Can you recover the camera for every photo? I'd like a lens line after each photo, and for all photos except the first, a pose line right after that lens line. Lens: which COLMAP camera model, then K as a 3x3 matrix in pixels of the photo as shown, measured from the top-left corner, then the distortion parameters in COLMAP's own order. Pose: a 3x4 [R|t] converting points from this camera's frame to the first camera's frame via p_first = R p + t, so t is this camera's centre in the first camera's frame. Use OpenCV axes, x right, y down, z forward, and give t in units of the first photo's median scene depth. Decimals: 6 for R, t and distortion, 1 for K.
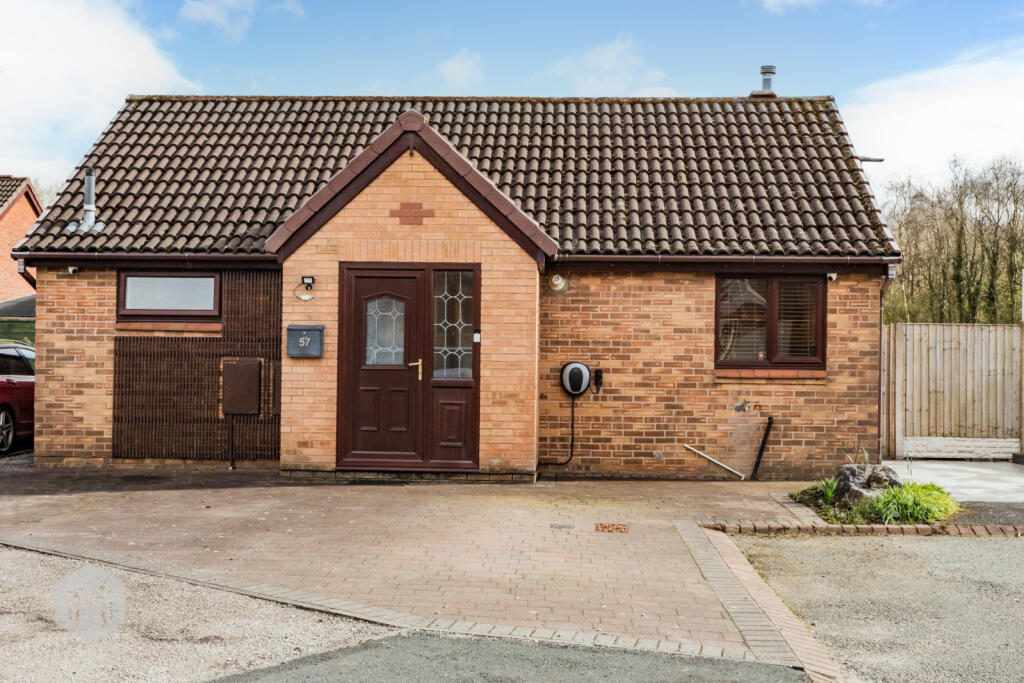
lens RADIAL K [[1246.7, 0, 512.0], [0, 1246.7, 341.5], [0, 0, 1]] dist [0.012835, -0.013212]
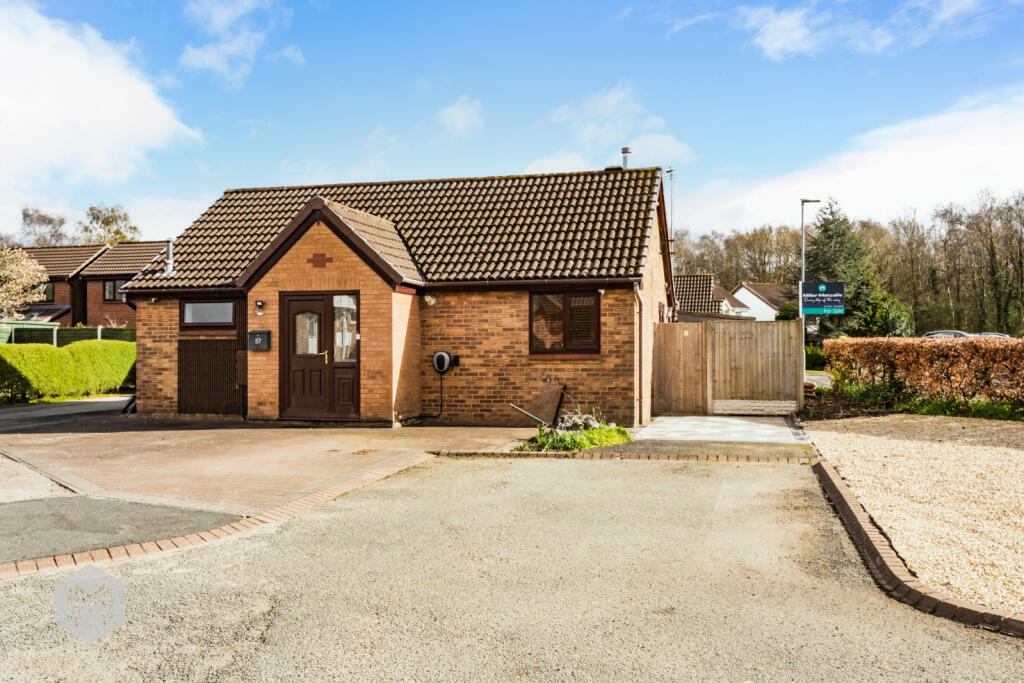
lens RADIAL K [[902.9, 0, 512.0], [0, 902.9, 341.5], [0, 0, 1]] dist [-0.000801, 0.006172]
pose [[0.980027, -0.016301, -0.198197, 0.360670], [0.016860, 0.999857, 0.001132, 0.004762], [0.198150, -0.004451, 0.980162, -0.086540]]
